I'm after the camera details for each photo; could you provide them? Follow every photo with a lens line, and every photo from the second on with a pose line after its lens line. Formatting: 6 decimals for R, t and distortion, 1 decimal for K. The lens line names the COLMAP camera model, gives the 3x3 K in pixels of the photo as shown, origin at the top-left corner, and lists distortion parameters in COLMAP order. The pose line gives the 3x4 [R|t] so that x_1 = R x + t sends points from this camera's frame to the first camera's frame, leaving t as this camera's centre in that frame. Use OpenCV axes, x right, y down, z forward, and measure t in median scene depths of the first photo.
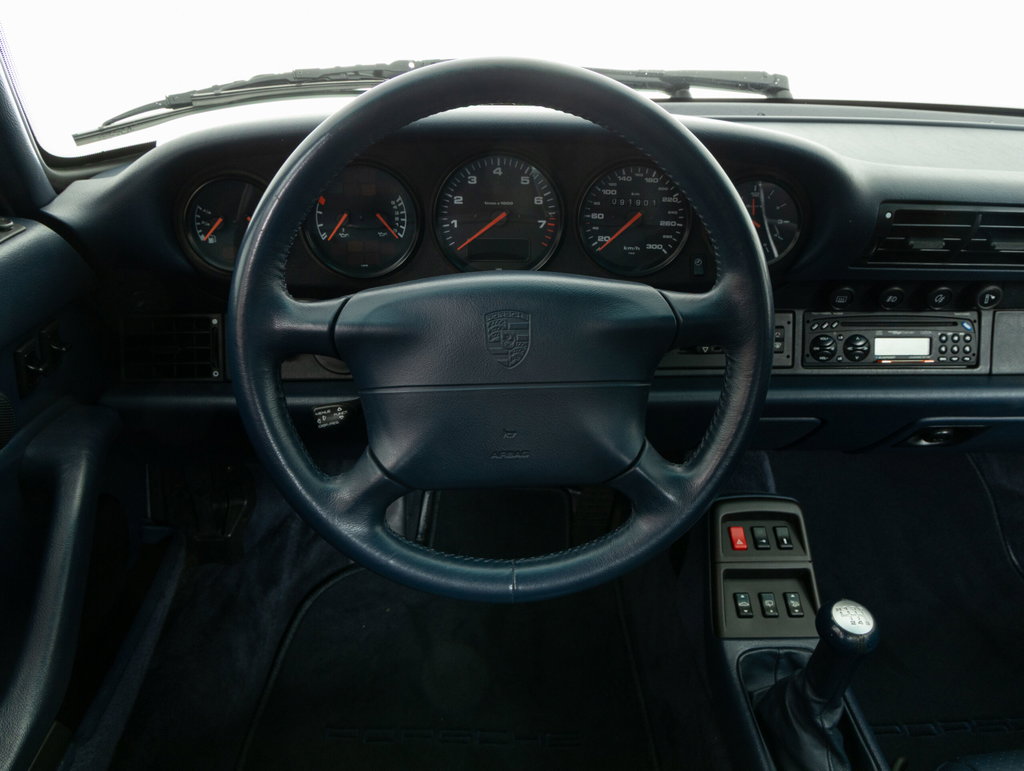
lens RADIAL K [[796.8, 0, 510.2], [0, 796.8, 382.5], [0, 0, 1]] dist [-0.001862, -0.007835]
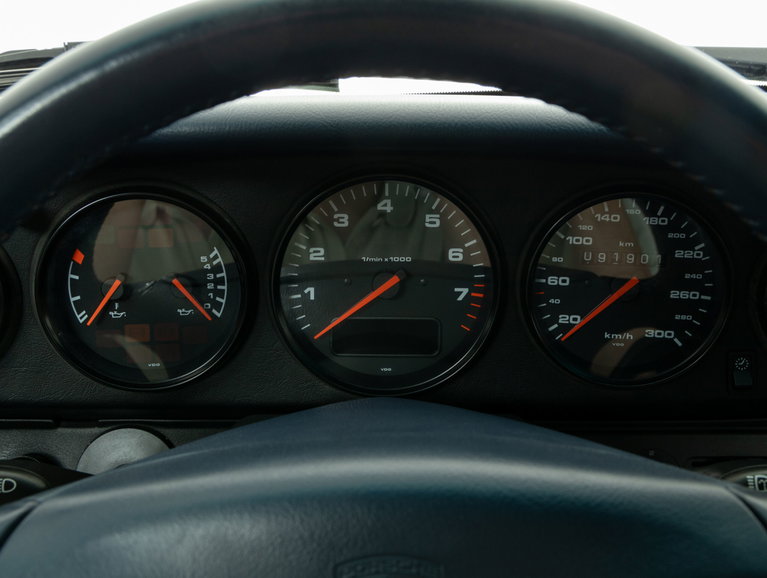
lens RADIAL K [[714.8, 0, 385.0], [0, 714.8, 287.5], [0, 0, 1]] dist [0.013723, 0.000000]
pose [[0.998713, 0.006535, -0.050286, 0.010590], [-0.011265, 0.995474, -0.094369, -0.156078], [0.049442, 0.094814, 0.994266, 0.487318]]
